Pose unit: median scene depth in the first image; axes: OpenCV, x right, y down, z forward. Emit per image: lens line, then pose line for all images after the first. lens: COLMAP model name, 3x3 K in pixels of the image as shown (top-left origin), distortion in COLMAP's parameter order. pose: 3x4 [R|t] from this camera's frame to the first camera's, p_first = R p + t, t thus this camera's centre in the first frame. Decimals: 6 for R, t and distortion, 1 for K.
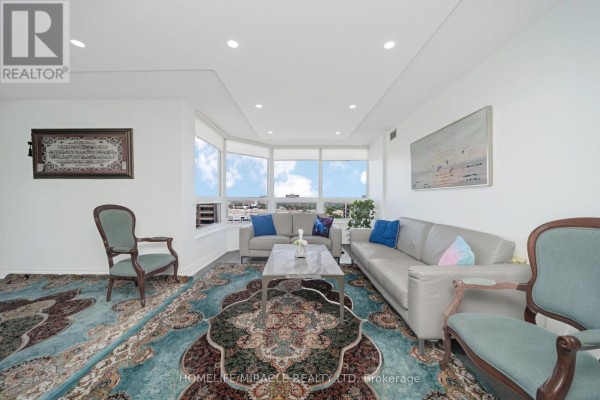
lens RADIAL K [[222.3, 0, 301.3], [0, 222.3, 199.3], [0, 0, 1]] dist [-0.005747, 0.001269]
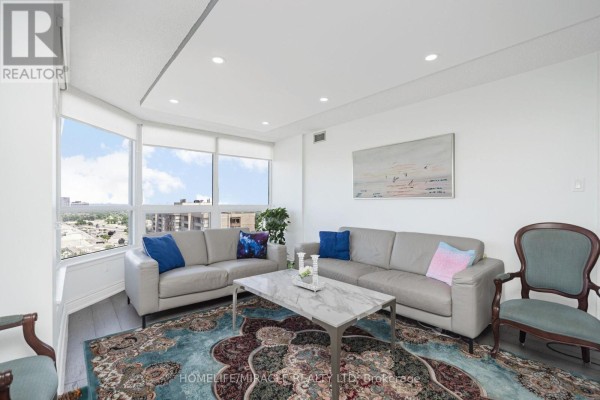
lens RADIAL K [[270.0, 0, 302.2], [0, 270.0, 202.1], [0, 0, 1]] dist [-0.004355, 0.000443]
pose [[0.747379, 0.003633, 0.664388, -0.591357], [0.001582, 0.999972, -0.007248, -0.023109], [-0.664396, 0.006468, 0.747353, 0.337278]]
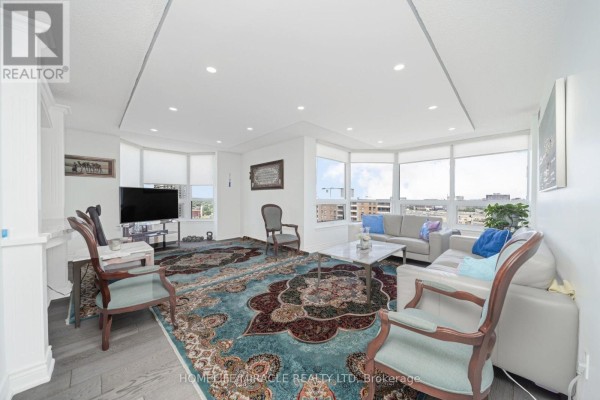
lens RADIAL K [[218.5, 0, 297.4], [0, 218.5, 202.6], [0, 0, 1]] dist [0.000005, 0.000285]
pose [[0.698947, 0.015211, -0.715011, 0.585456], [-0.005796, 0.999861, 0.015605, -0.017441], [0.715150, -0.006763, 0.698939, -0.104181]]
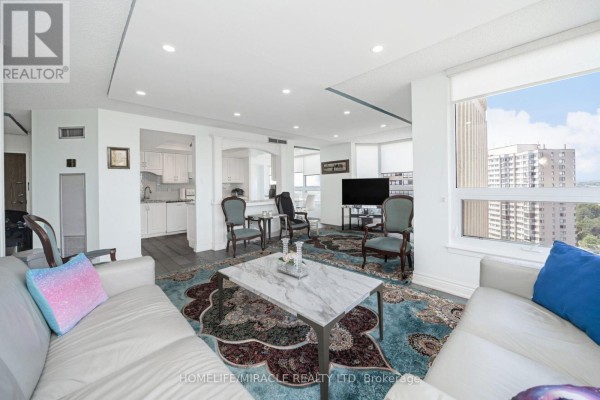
lens RADIAL K [[222.8, 0, 303.1], [0, 222.8, 185.5], [0, 0, 1]] dist [-0.015928, 0.005225]
pose [[-0.718199, 0.010039, -0.695766, 0.461312], [0.014970, 0.999887, -0.001025, -0.034506], [0.695677, -0.011152, -0.718268, 1.506025]]
